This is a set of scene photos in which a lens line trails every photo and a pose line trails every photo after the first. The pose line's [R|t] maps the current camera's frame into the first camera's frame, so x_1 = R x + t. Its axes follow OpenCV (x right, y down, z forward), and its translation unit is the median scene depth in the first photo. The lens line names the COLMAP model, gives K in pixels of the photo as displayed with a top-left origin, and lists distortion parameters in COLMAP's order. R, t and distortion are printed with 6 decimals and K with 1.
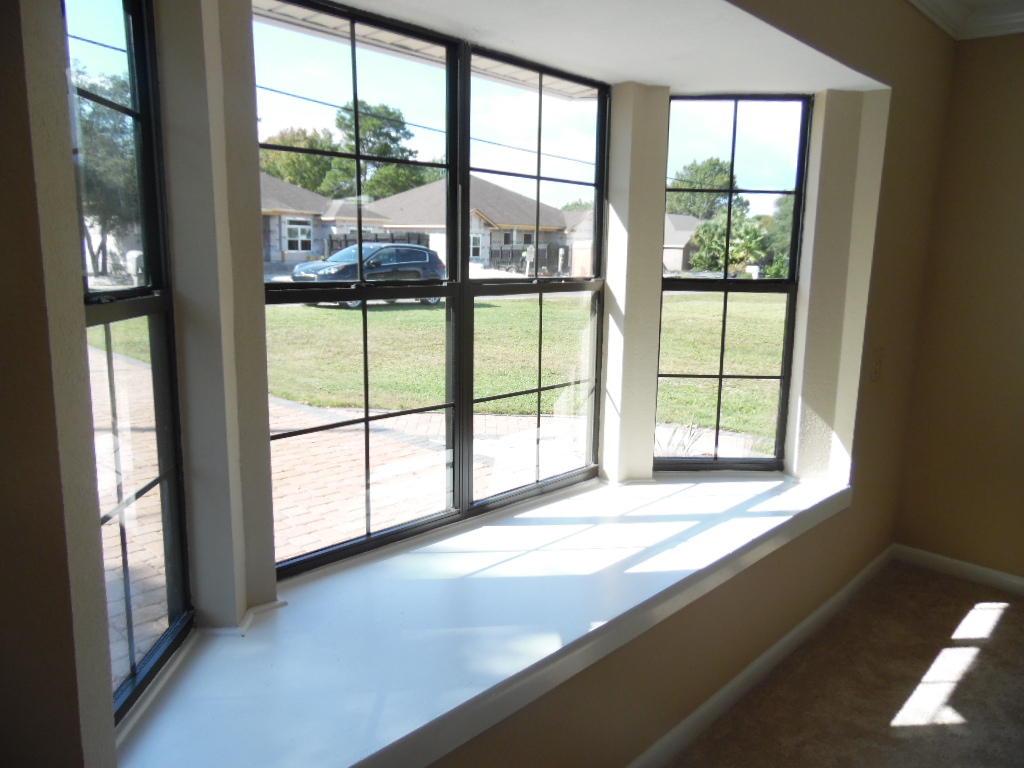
lens RADIAL K [[769.9, 0, 516.3], [0, 769.9, 381.9], [0, 0, 1]] dist [-0.031529, 0.073389]
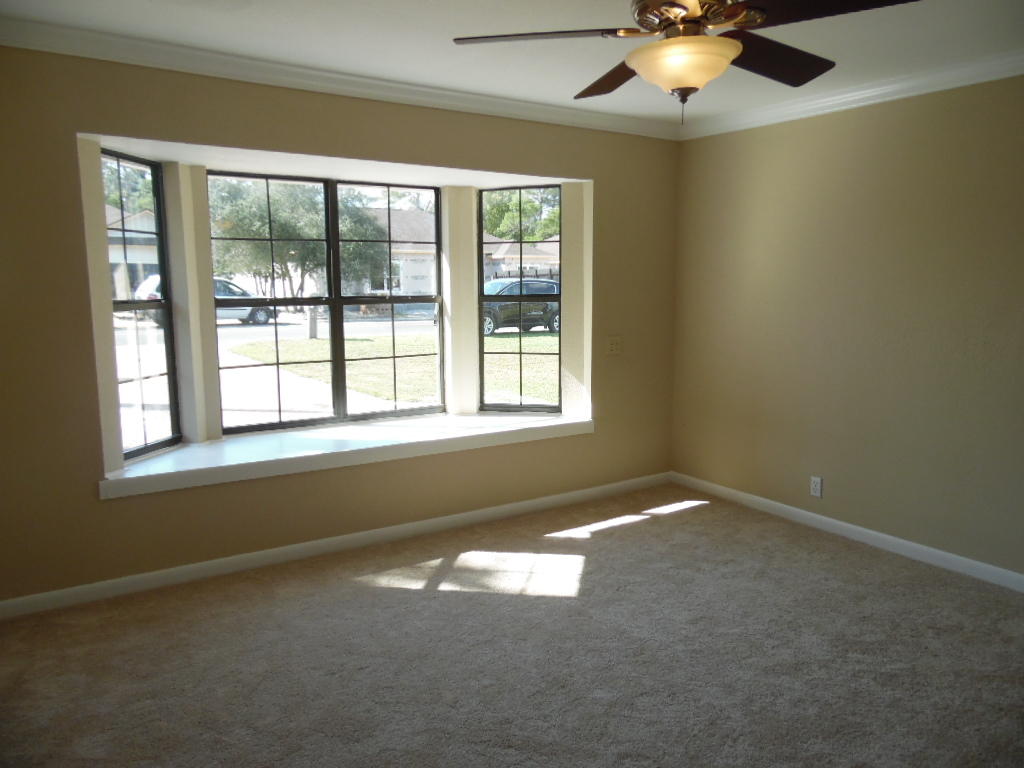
lens RADIAL K [[769.9, 0, 516.3], [0, 769.9, 381.9], [0, 0, 1]] dist [-0.031529, 0.073389]
pose [[0.970502, 0.002344, -0.241083, 0.690840], [-0.012659, 0.999069, -0.041243, 0.127812], [0.240762, 0.043078, 0.969628, -0.631987]]
